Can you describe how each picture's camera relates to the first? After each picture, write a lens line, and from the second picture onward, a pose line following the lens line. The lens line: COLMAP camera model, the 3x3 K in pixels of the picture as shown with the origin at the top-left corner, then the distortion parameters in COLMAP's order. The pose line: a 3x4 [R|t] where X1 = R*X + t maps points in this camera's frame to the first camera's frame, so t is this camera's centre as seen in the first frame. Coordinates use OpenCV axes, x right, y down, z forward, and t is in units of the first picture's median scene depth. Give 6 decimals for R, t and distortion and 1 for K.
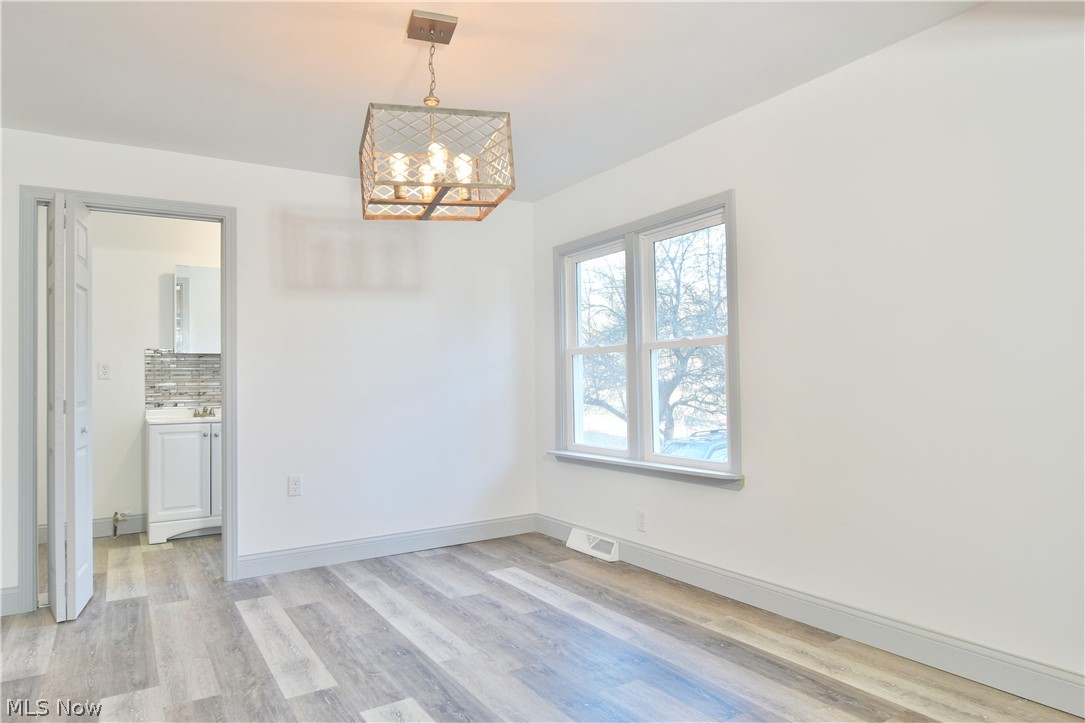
lens RADIAL K [[669.1, 0, 542.5], [0, 669.1, 361.5], [0, 0, 1]] dist [-0.009660, -0.006539]
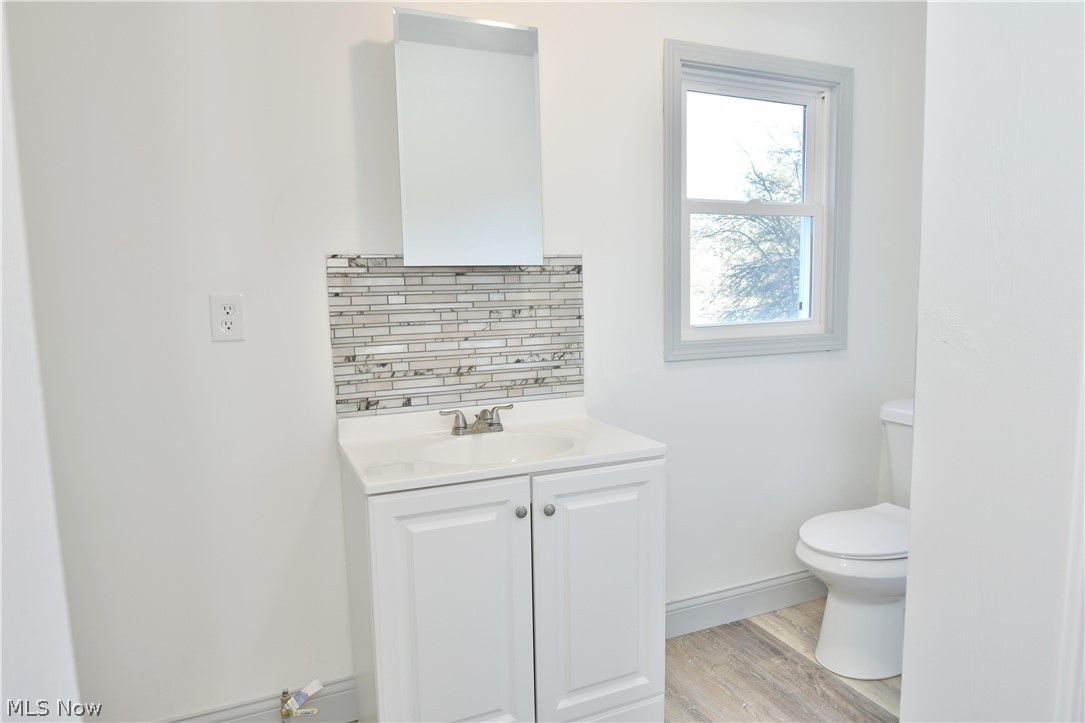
lens RADIAL K [[669.1, 0, 542.5], [0, 669.1, 361.5], [0, 0, 1]] dist [-0.009660, -0.006539]
pose [[0.987260, 0.015228, -0.158382, -0.416334], [0.008356, 0.989074, 0.147184, -0.013899], [0.158893, -0.146632, 0.976346, 0.645903]]
